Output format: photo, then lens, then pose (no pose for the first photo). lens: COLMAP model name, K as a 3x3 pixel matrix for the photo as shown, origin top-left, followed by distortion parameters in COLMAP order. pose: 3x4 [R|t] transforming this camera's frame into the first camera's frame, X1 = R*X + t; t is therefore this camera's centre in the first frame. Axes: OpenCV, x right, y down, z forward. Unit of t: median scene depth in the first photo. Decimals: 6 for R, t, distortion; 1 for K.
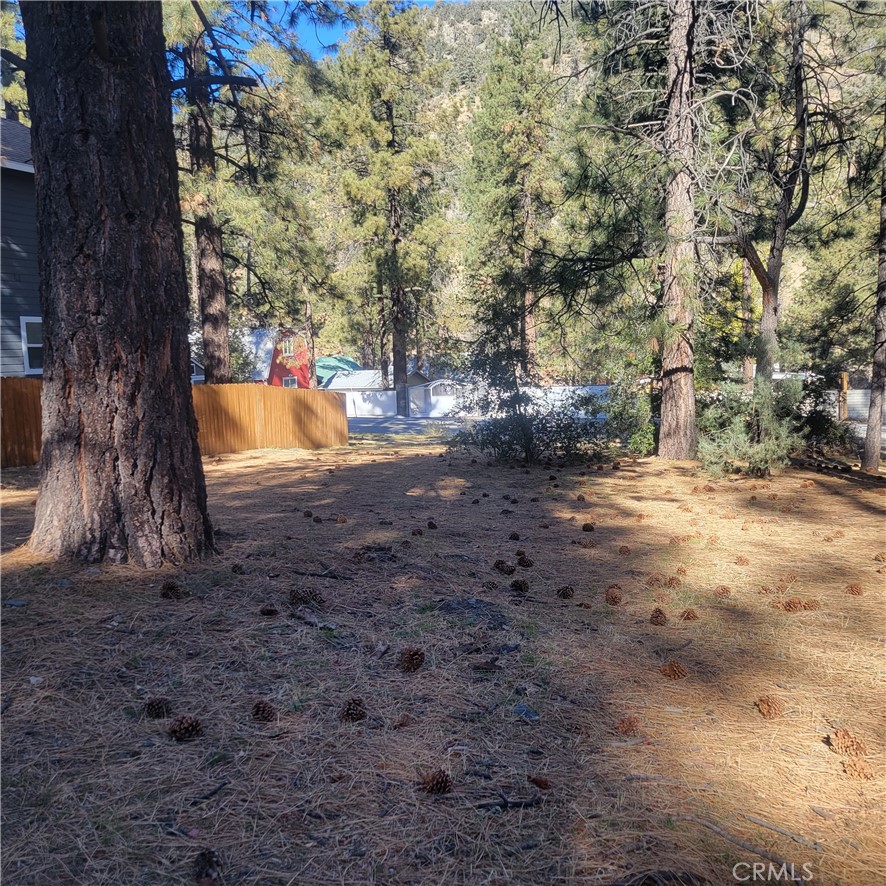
lens RADIAL K [[897.1, 0, 439.7], [0, 897.1, 442.9], [0, 0, 1]] dist [0.042816, 0.000000]
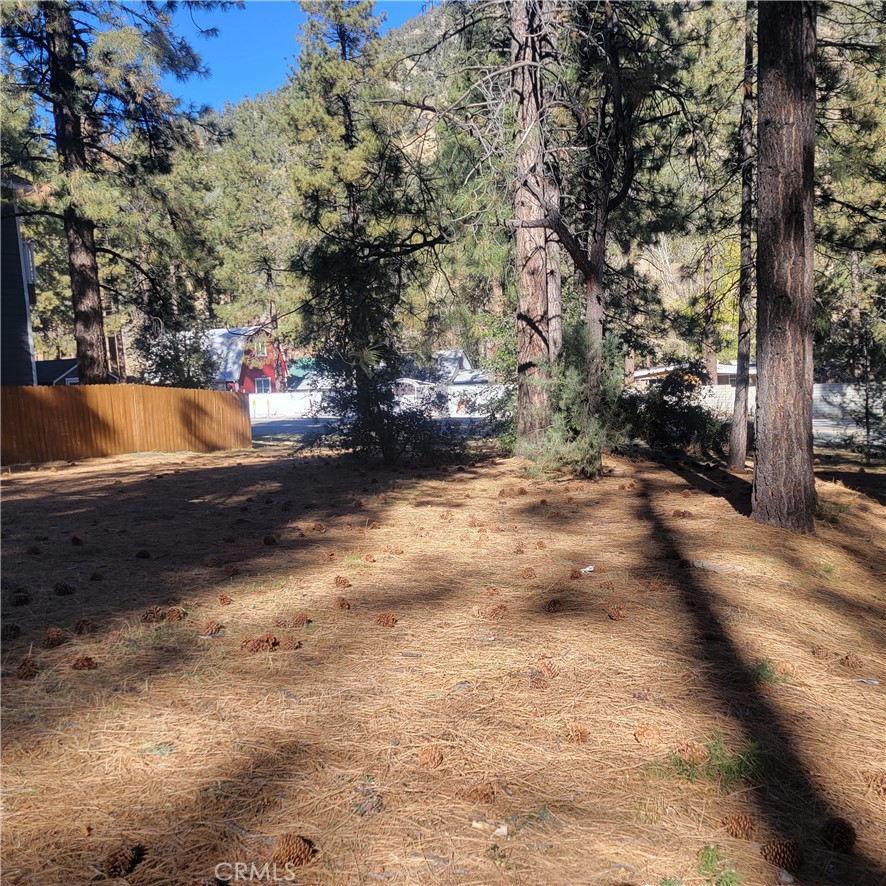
lens RADIAL K [[897.1, 0, 446.2], [0, 897.1, 443.4], [0, 0, 1]] dist [0.042816, 0.000000]
pose [[0.999899, -0.010407, -0.009634, 0.126398], [0.010413, 0.999946, 0.000615, 0.000084], [0.009627, -0.000715, 0.999953, 0.040797]]
